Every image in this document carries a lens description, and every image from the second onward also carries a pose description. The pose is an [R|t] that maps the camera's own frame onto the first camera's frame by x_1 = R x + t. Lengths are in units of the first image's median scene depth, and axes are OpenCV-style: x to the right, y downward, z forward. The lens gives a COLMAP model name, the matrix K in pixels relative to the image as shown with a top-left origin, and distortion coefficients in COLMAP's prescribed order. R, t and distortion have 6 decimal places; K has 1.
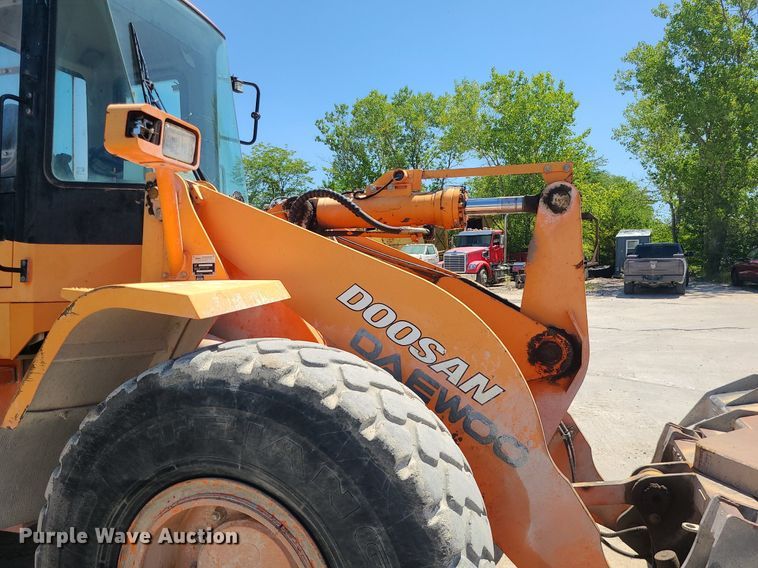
lens RADIAL K [[545.7, 0, 385.8], [0, 545.7, 284.2], [0, 0, 1]] dist [0.007961, 0.014268]
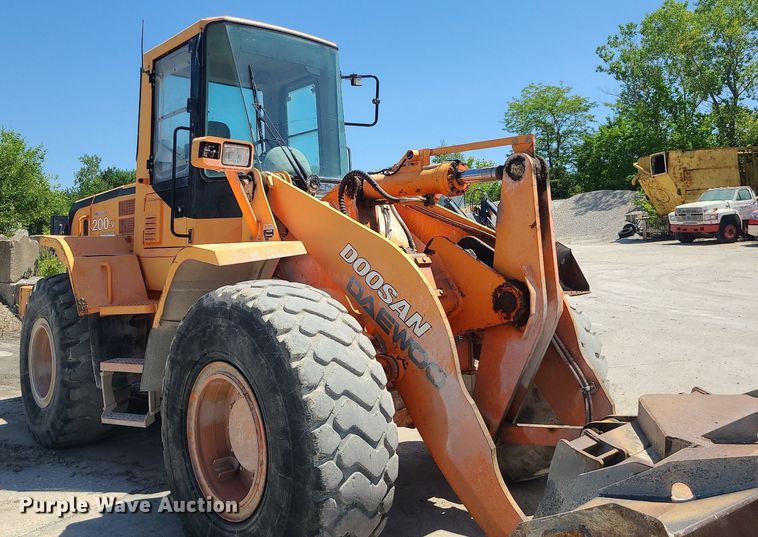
lens RADIAL K [[617.9, 0, 358.4], [0, 617.9, 213.7], [0, 0, 1]] dist [0.047617, -0.008673]
pose [[0.855678, -0.030935, -0.516583, 0.775523], [0.009016, 0.998951, -0.044886, -0.004964], [0.517430, 0.033750, 0.855060, -0.311355]]
